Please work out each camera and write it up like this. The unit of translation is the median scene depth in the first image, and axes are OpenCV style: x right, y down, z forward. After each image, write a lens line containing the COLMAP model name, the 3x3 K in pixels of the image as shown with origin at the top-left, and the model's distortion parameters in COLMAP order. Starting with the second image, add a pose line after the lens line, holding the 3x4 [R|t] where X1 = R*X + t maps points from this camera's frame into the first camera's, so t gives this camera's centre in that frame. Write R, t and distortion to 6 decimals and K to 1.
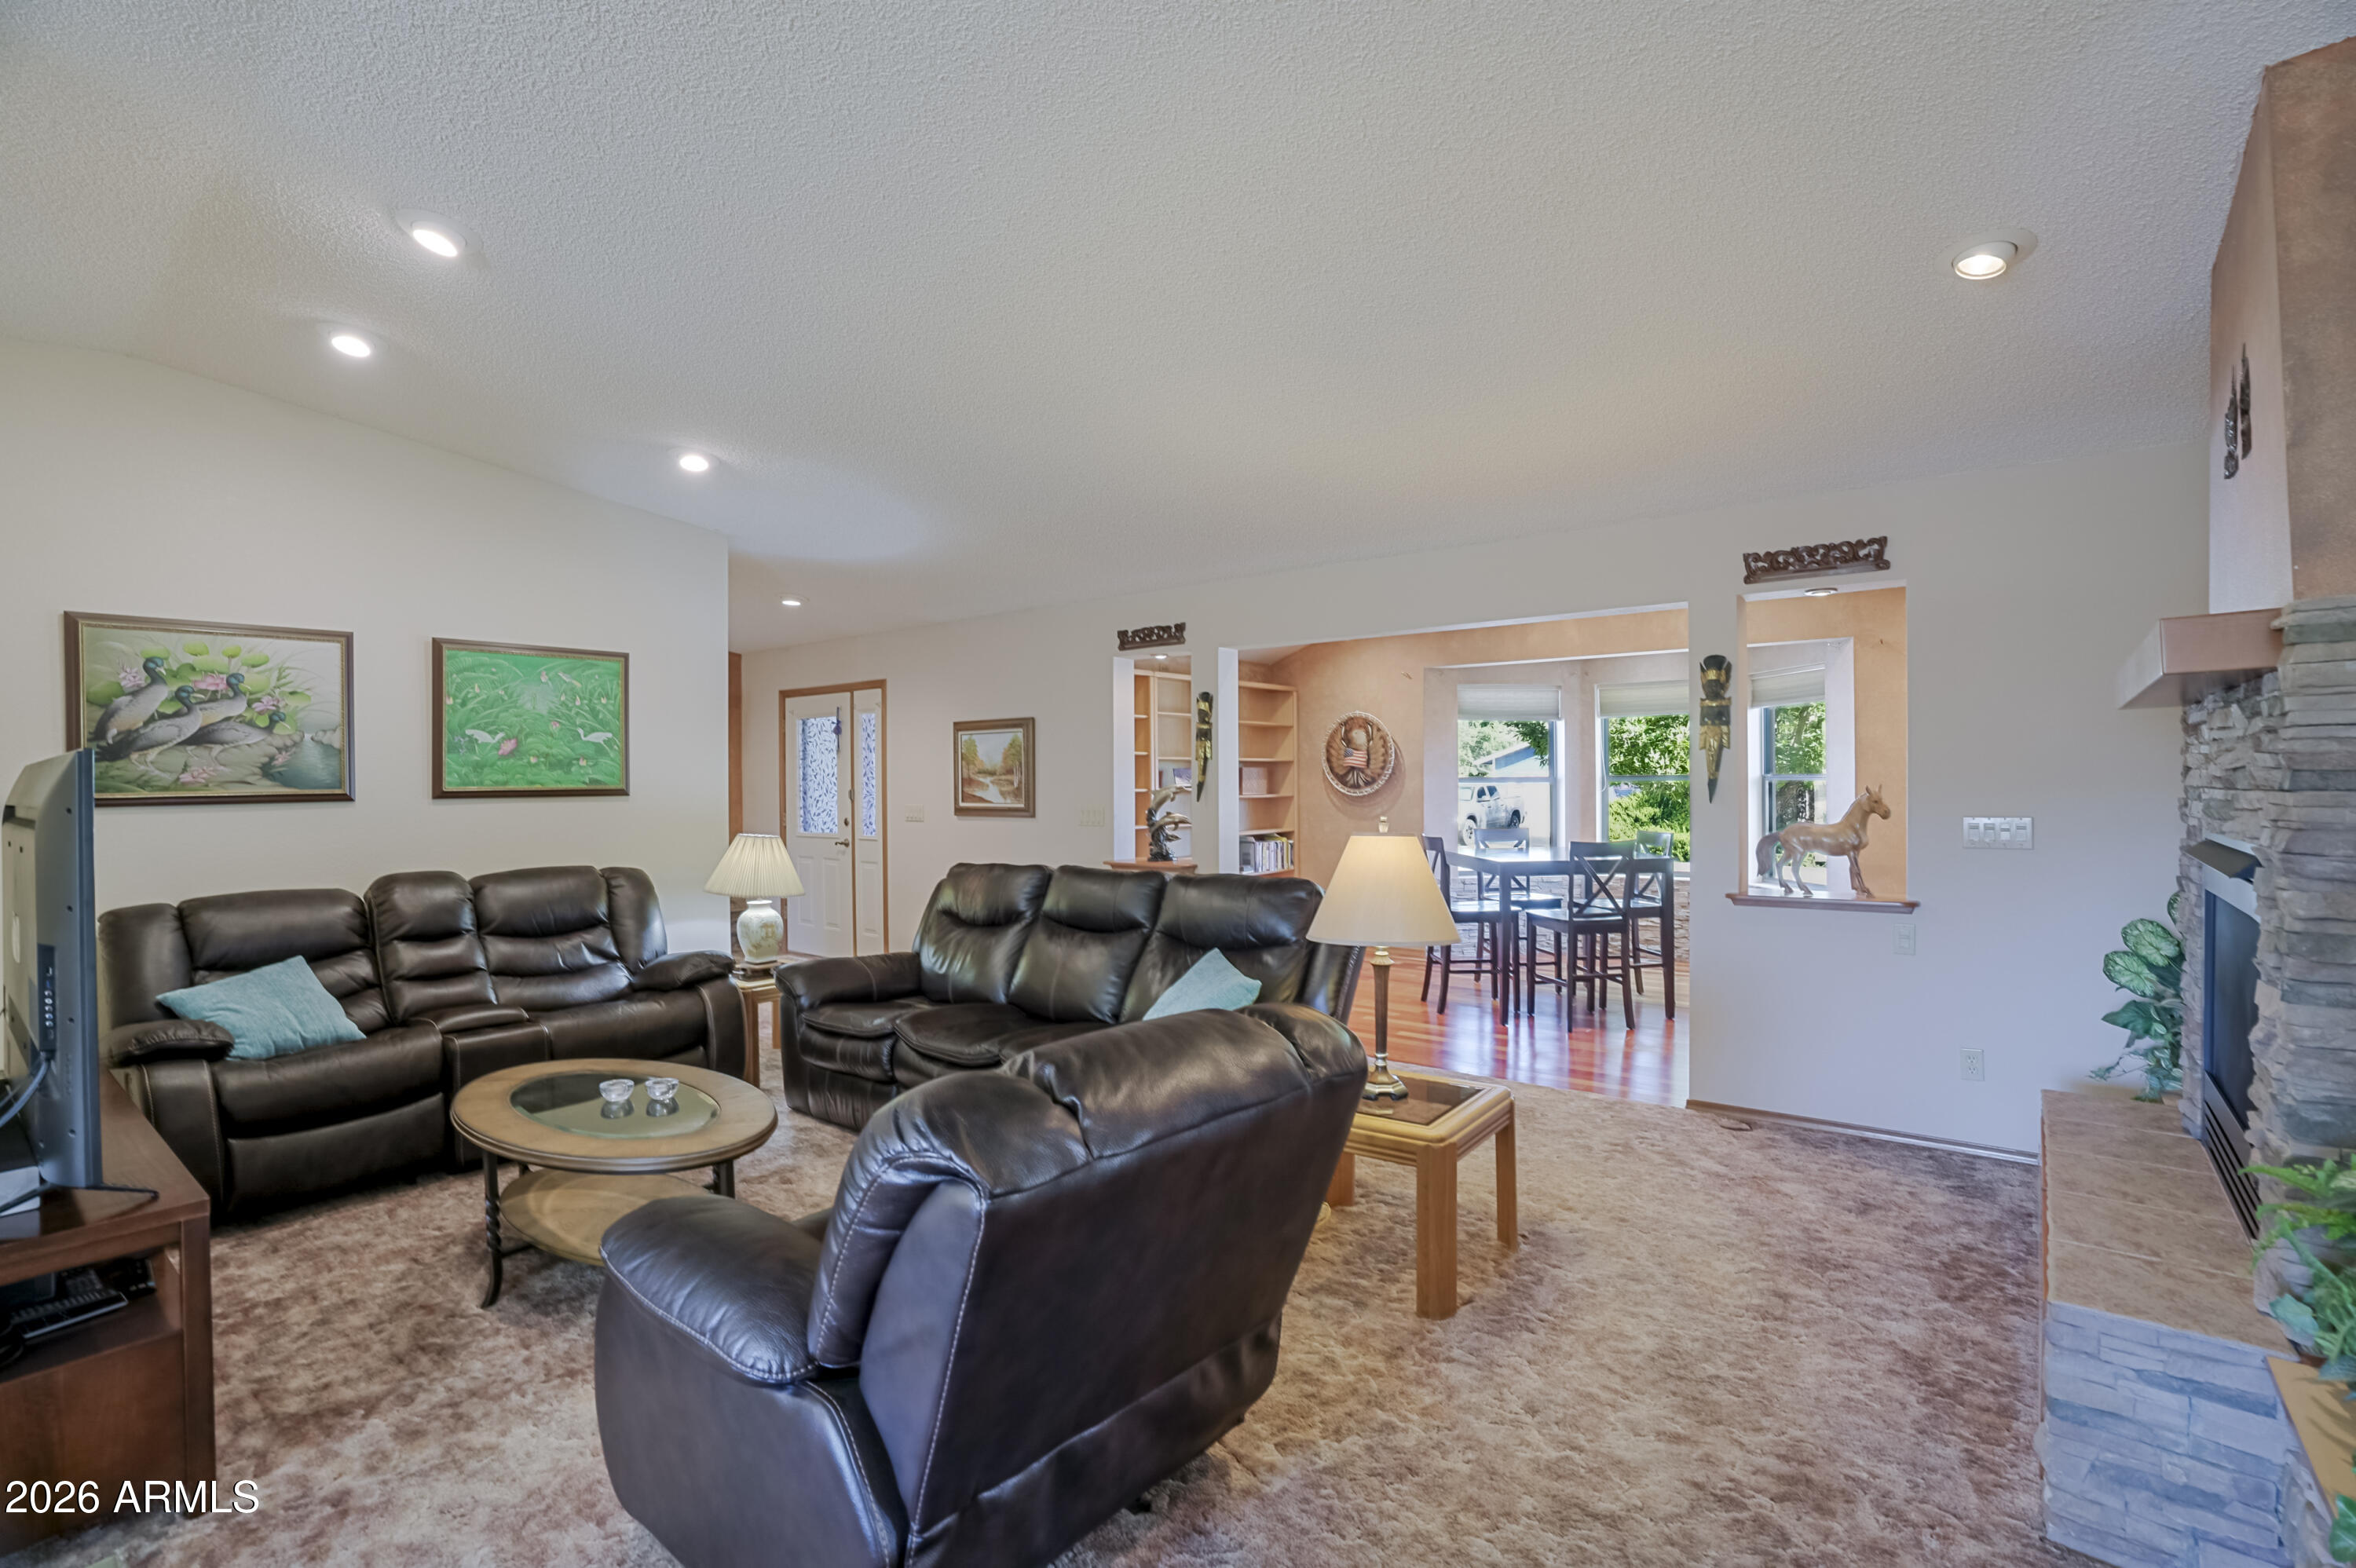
lens RADIAL K [[1097.0, 0, 1187.9], [0, 1097.0, 783.9], [0, 0, 1]] dist [-0.046695, 0.014181]
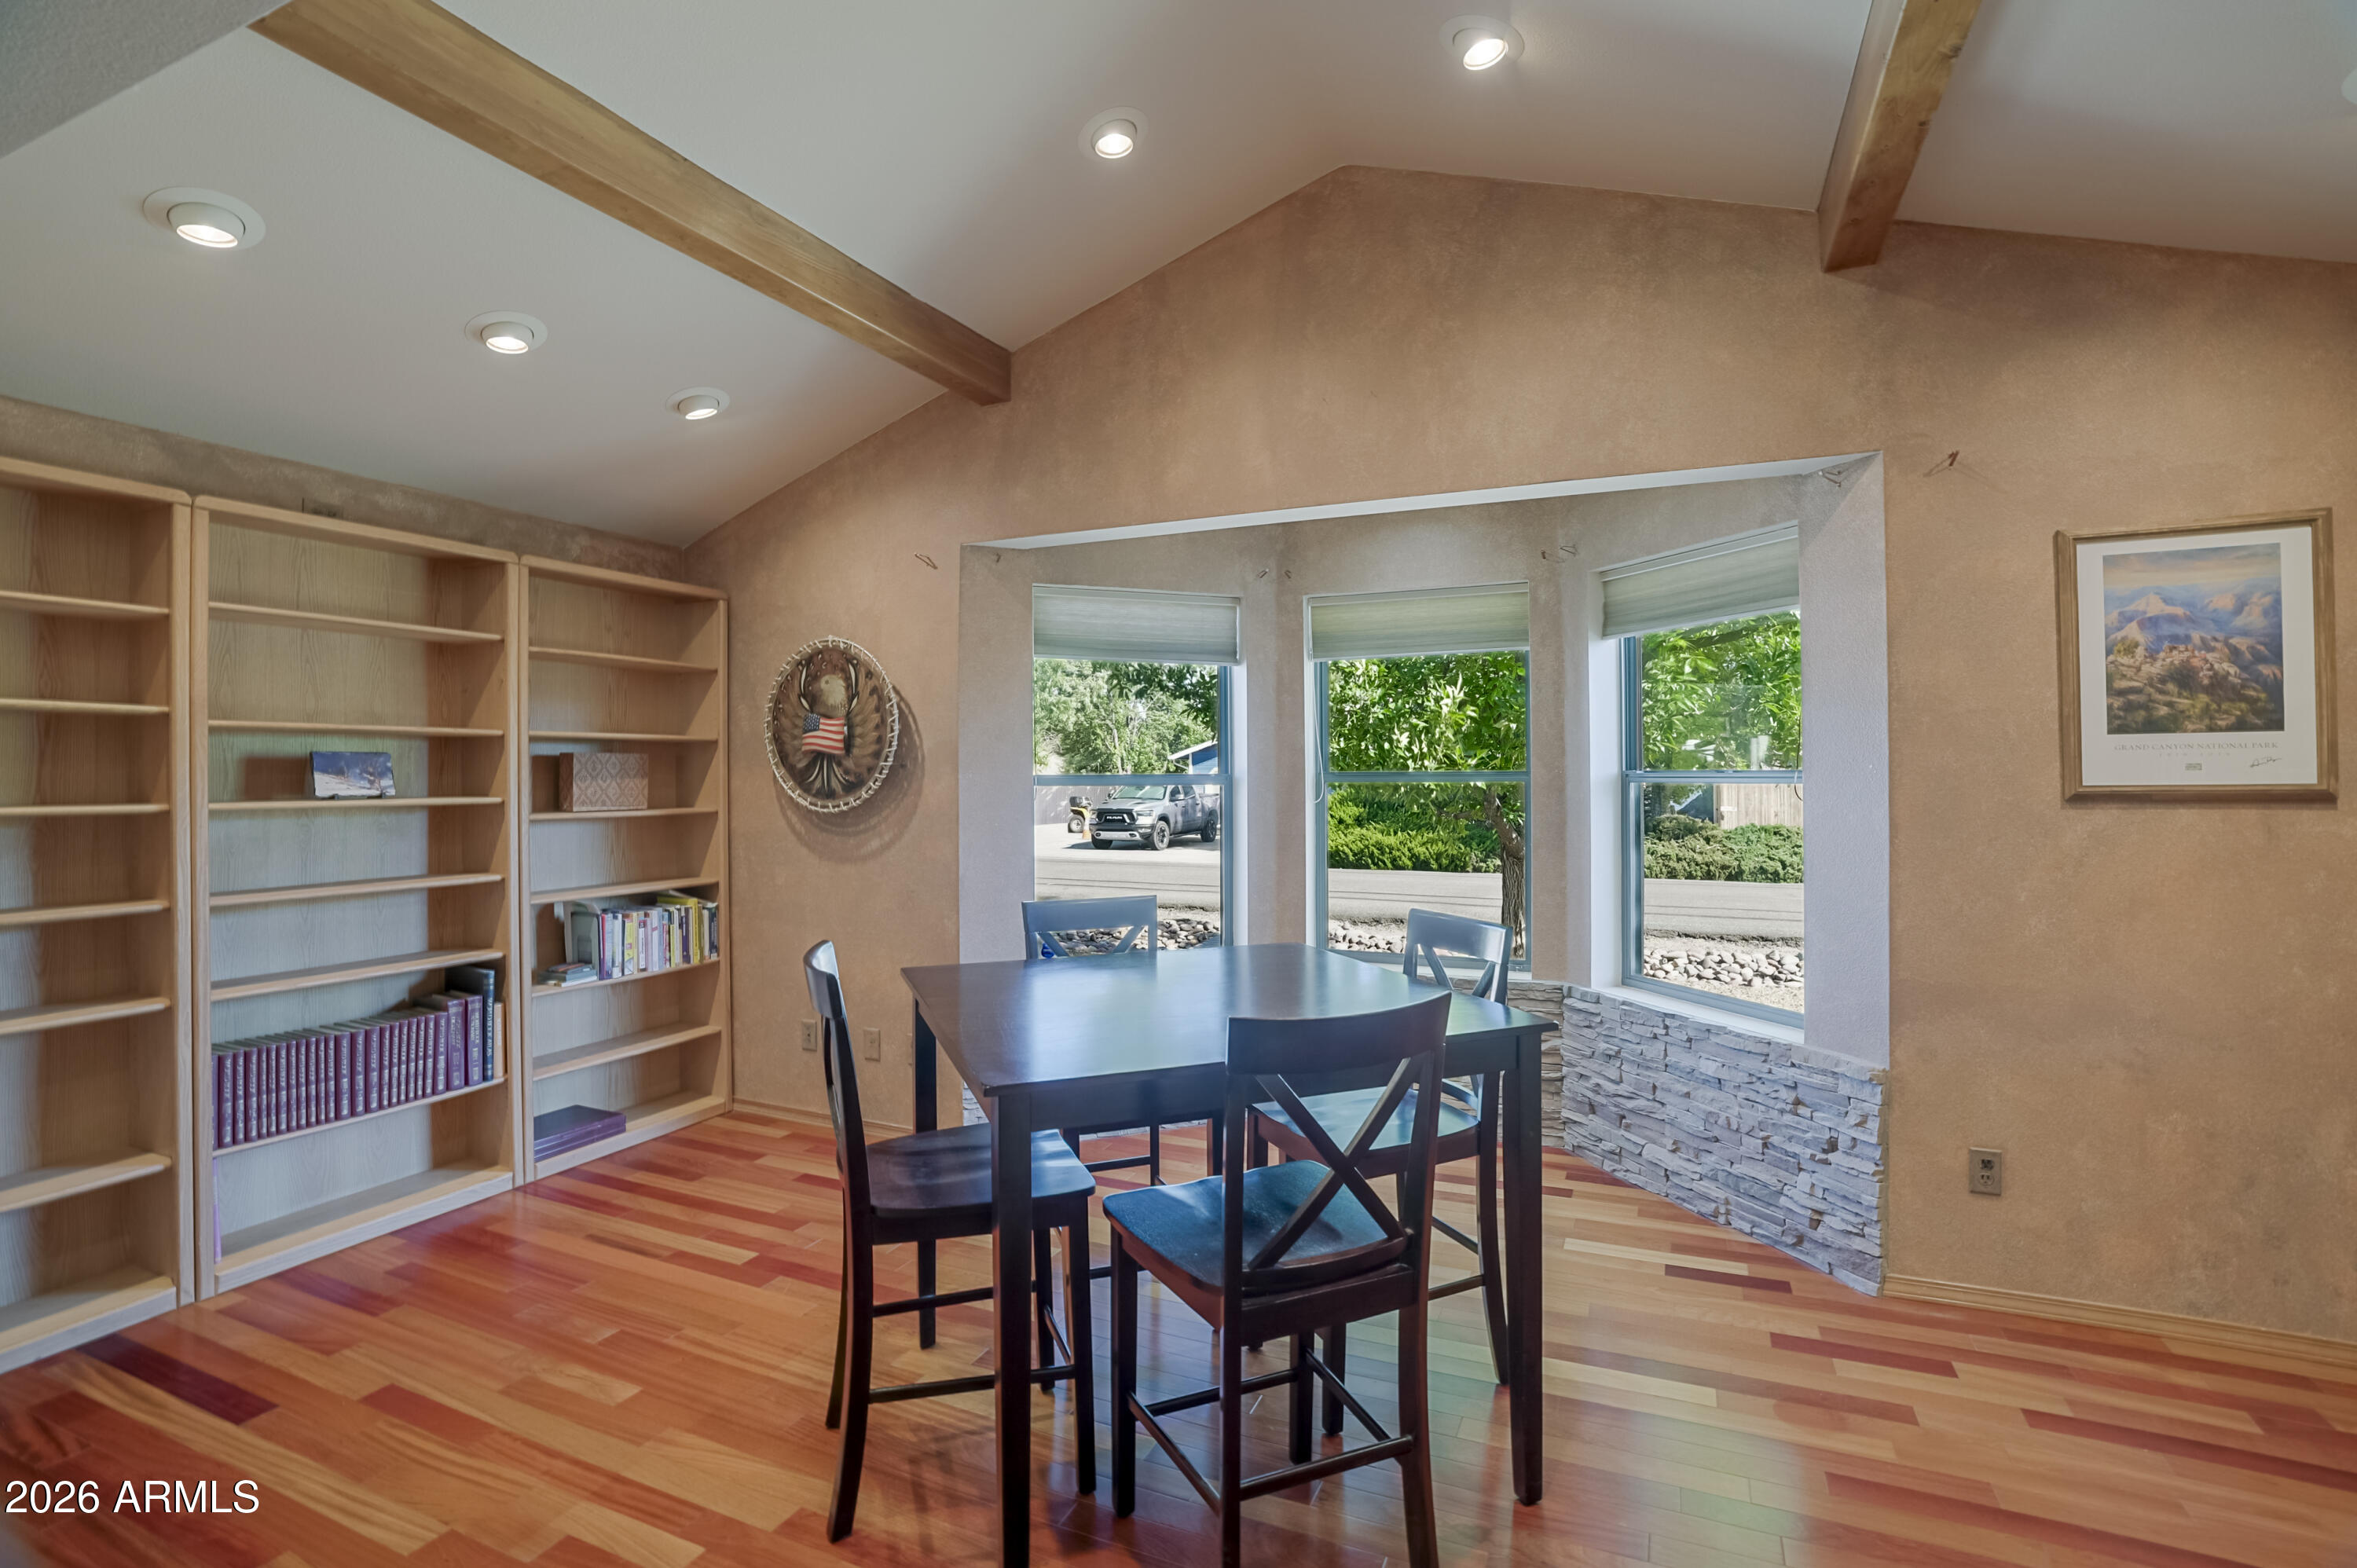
lens RADIAL K [[1097.6, 0, 1164.6], [0, 1097.6, 768.7], [0, 0, 1]] dist [-0.046695, 0.014181]
pose [[0.971690, 0.003594, 0.236233, 0.180310], [-0.001305, 0.999951, -0.009846, -0.003982], [-0.236257, 0.009259, 0.971647, 0.492856]]
